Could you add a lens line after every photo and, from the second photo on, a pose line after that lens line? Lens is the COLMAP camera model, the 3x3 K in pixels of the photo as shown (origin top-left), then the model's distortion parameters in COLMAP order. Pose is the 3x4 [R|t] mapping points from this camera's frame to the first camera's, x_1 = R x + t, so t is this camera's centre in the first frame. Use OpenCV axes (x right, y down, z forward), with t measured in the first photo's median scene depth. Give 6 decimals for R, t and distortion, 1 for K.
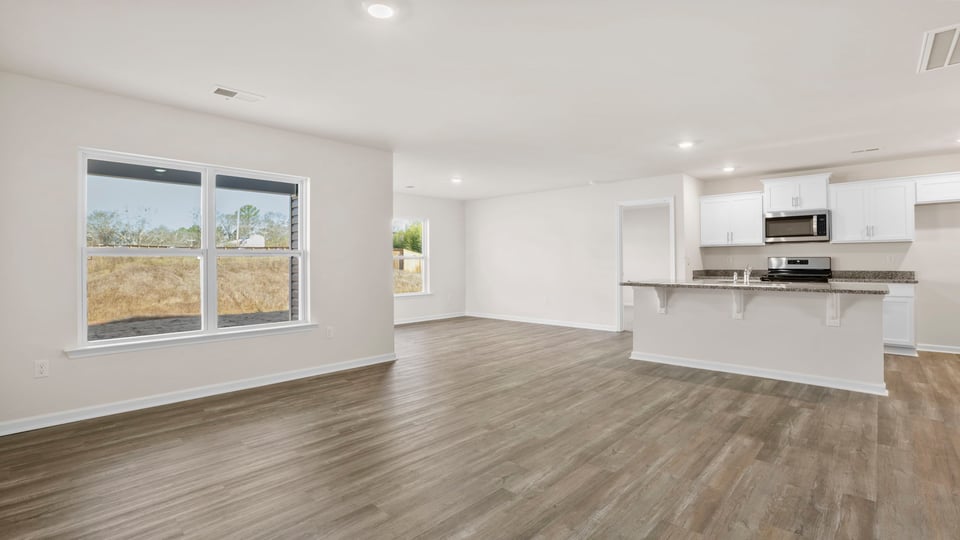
lens RADIAL K [[442.7, 0, 480.4], [0, 442.7, 265.2], [0, 0, 1]] dist [-0.038661, 0.017139]
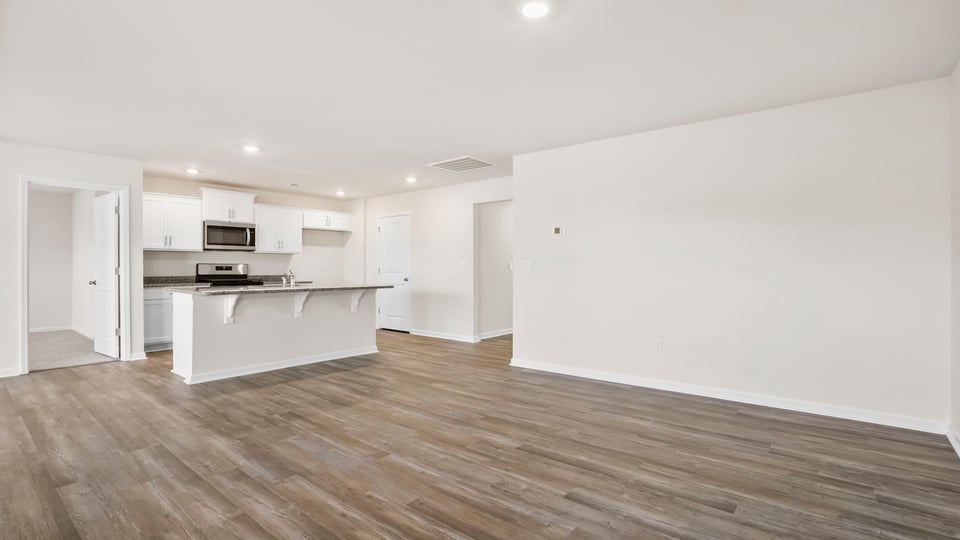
lens RADIAL K [[450.9, 0, 485.1], [0, 450.9, 268.0], [0, 0, 1]] dist [-0.023549, 0.000731]
pose [[-0.062504, 0.005284, 0.998031, -0.668698], [0.006222, 0.999969, -0.004905, 0.002233], [-0.998025, 0.005903, -0.062535, 0.640076]]
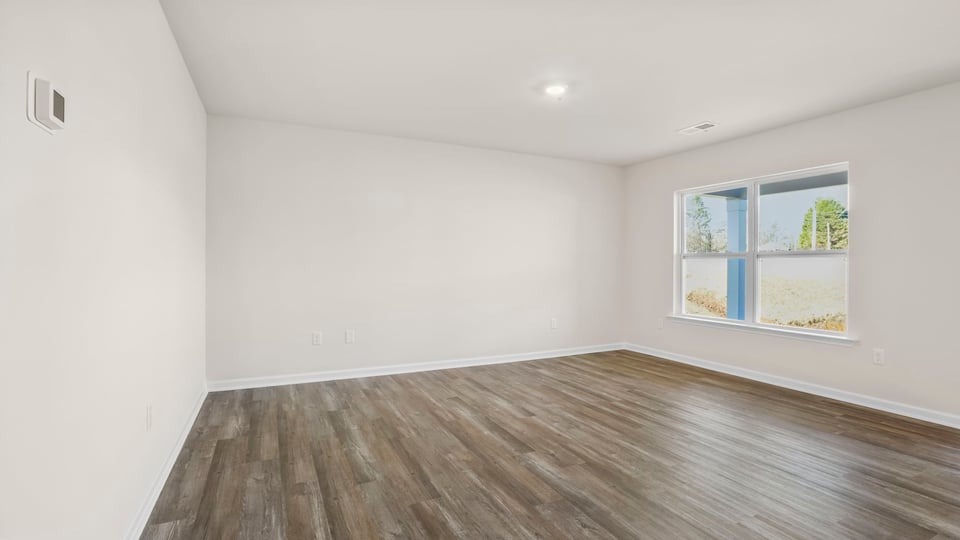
lens RADIAL K [[450.9, 0, 485.1], [0, 450.9, 268.0], [0, 0, 1]] dist [-0.023549, 0.000731]
pose [[-0.358741, 0.012586, -0.933352, 0.684210], [-0.007951, 0.999832, 0.016538, -0.006563], [0.933403, 0.013353, -0.358580, 0.720161]]
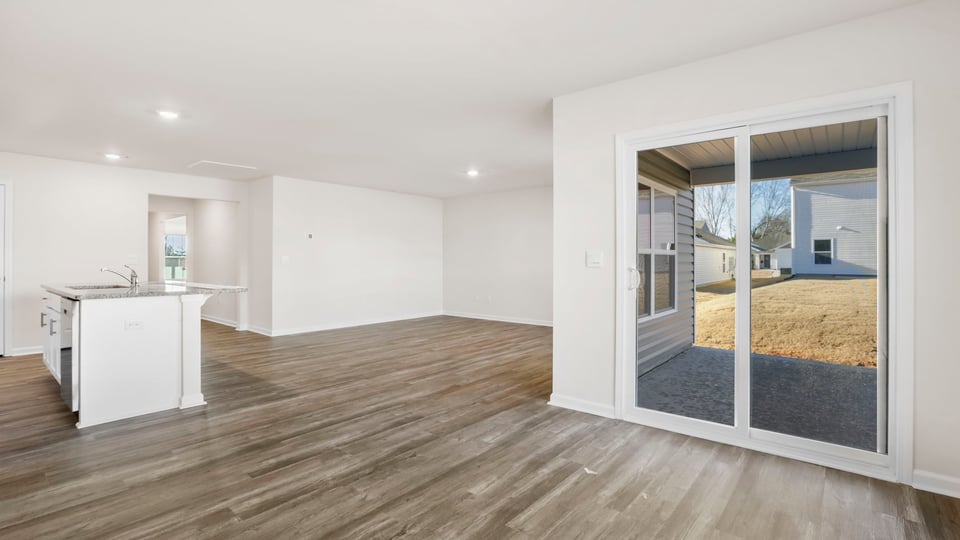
lens RADIAL K [[442.7, 0, 480.4], [0, 442.7, 265.2], [0, 0, 1]] dist [-0.038661, 0.017139]
pose [[-0.998578, 0.003344, -0.053197, -0.063212], [0.002409, 0.999841, 0.017646, -0.016408], [0.053248, 0.017493, -0.998428, 2.162566]]
